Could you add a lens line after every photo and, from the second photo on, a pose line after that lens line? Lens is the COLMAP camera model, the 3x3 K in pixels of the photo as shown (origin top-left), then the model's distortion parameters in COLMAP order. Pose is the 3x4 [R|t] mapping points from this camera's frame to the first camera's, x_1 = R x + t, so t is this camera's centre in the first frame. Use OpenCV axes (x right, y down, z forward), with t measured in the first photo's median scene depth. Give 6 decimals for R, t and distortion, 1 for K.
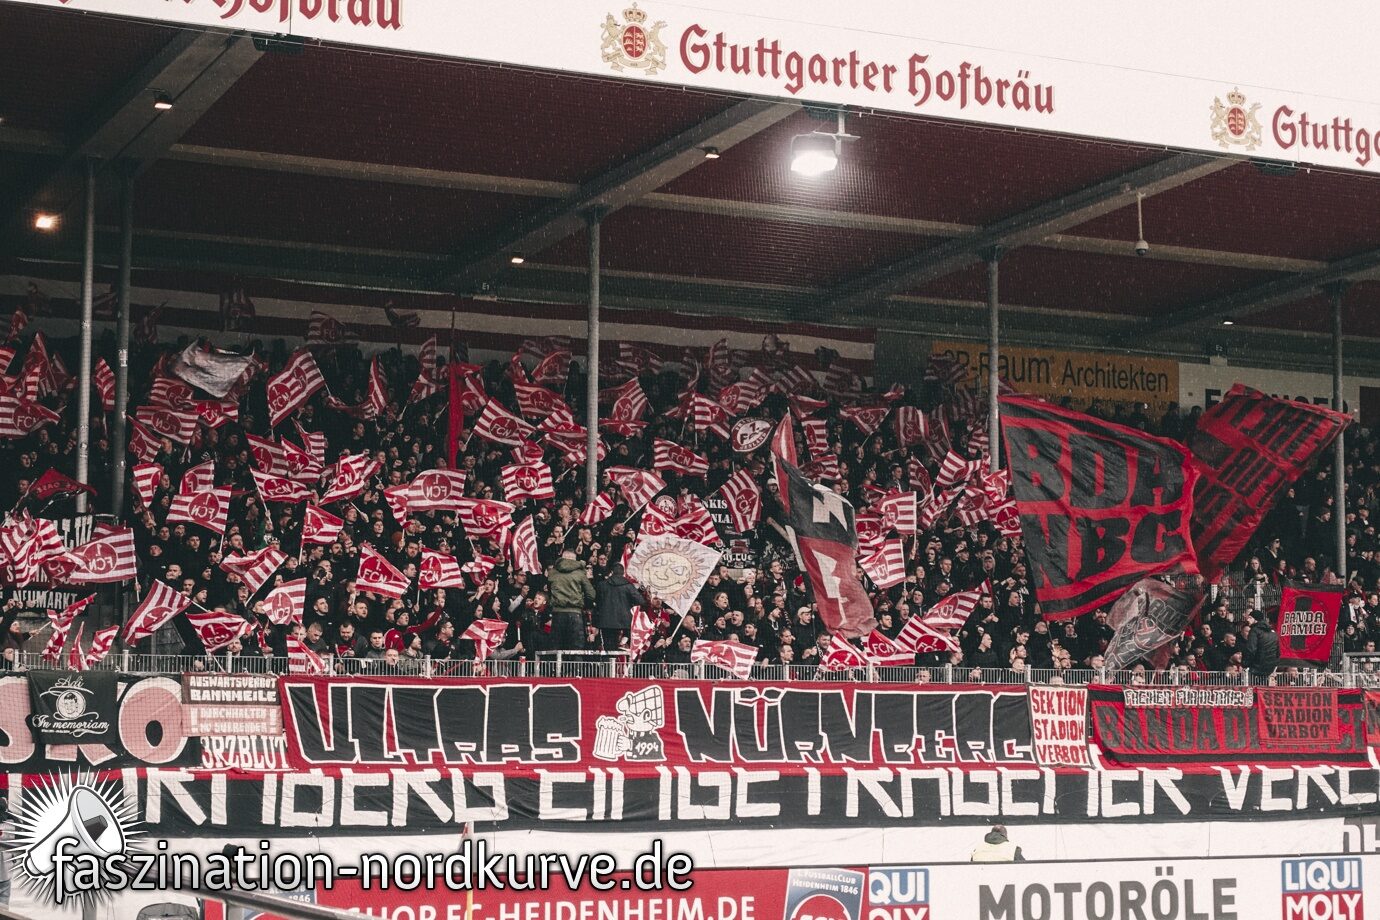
lens RADIAL K [[2485.6, 0, 657.7], [0, 2485.6, 490.1], [0, 0, 1]] dist [-0.032471, 0.000000]
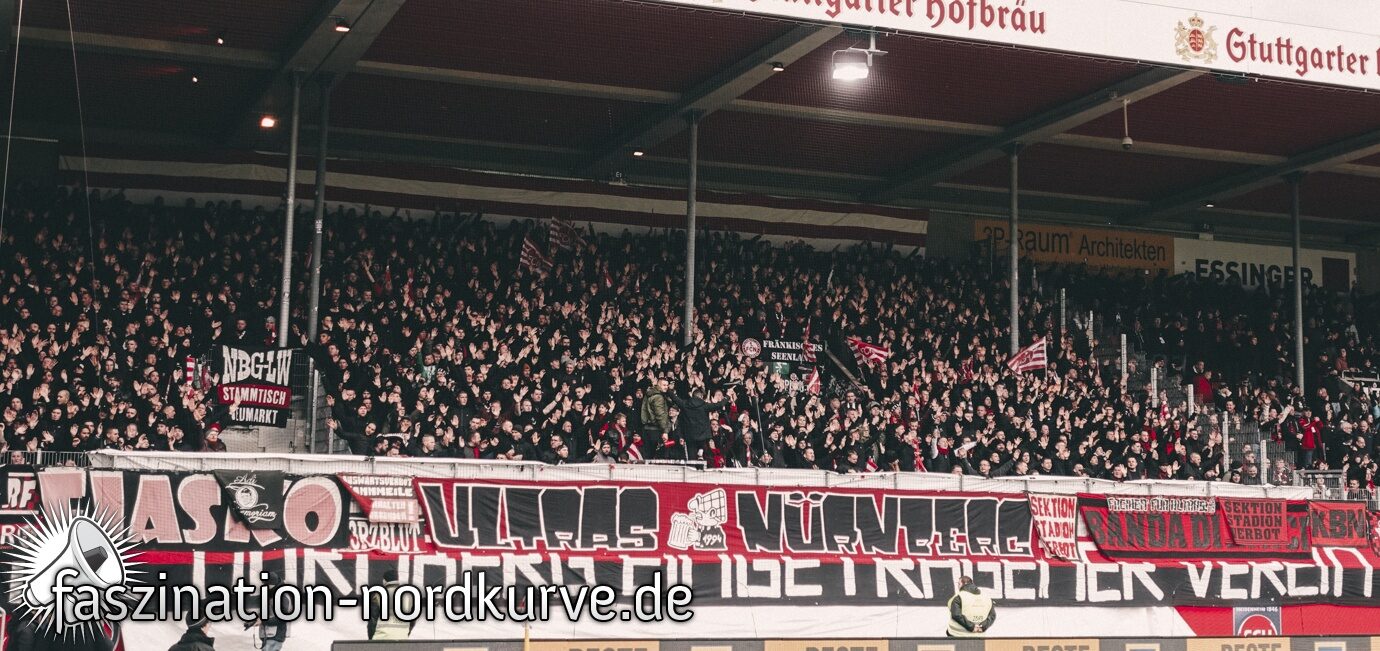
lens RADIAL K [[1881.5, 0, 680.6], [0, 1881.5, 218.7], [0, 0, 1]] dist [-0.026060, 0.000000]
pose [[0.997410, 0.003808, -0.071829, 0.045726], [-0.008453, 0.997884, -0.064466, 0.004275], [0.071432, 0.064906, 0.995331, 0.049763]]
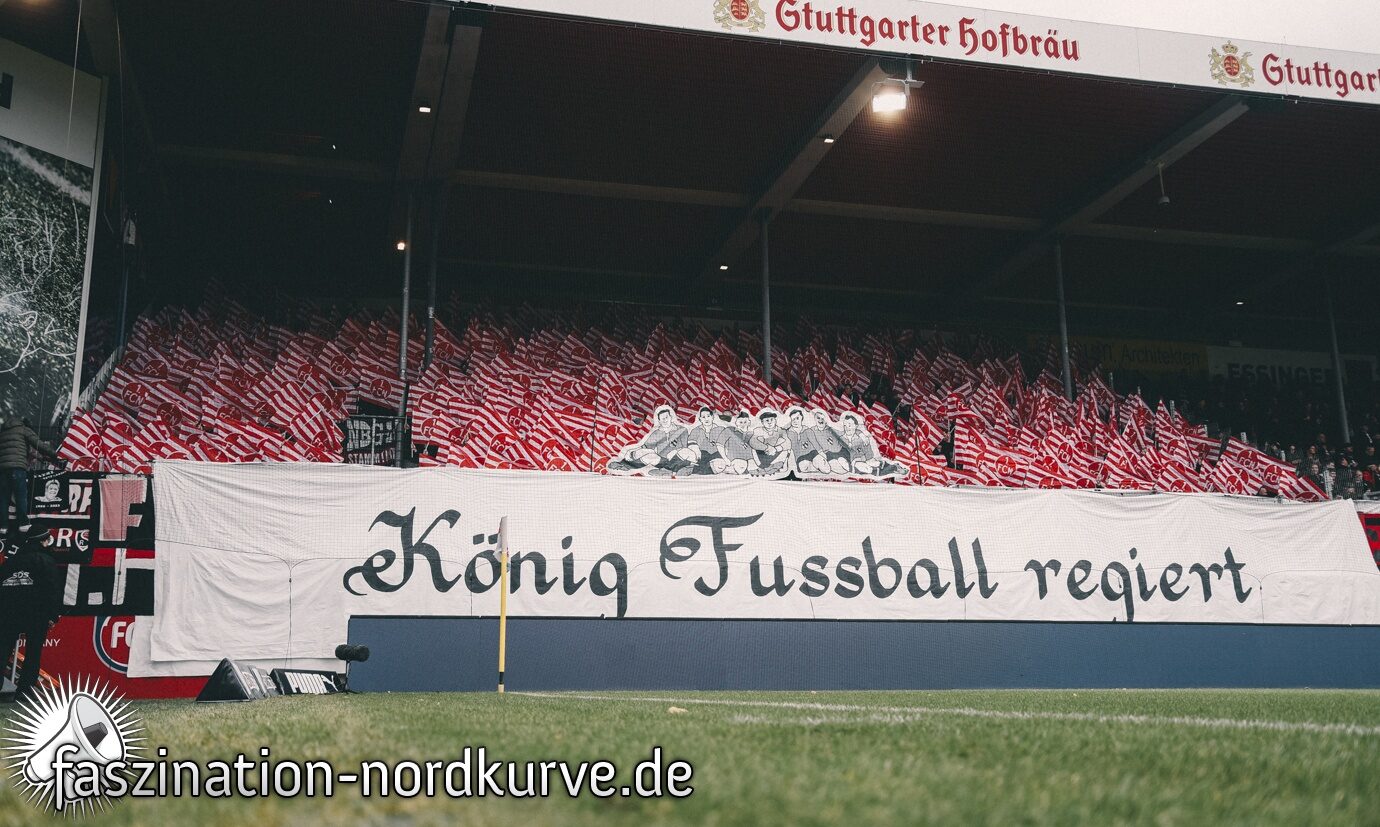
lens RADIAL K [[1273.9, 0, 660.6], [0, 1273.9, 377.7], [0, 0, 1]] dist [0.038616, 0.000000]
pose [[0.979161, -0.057982, -0.194631, 0.067527], [0.029699, 0.988956, -0.145204, 0.107998], [0.200901, 0.136398, 0.970069, 0.334331]]
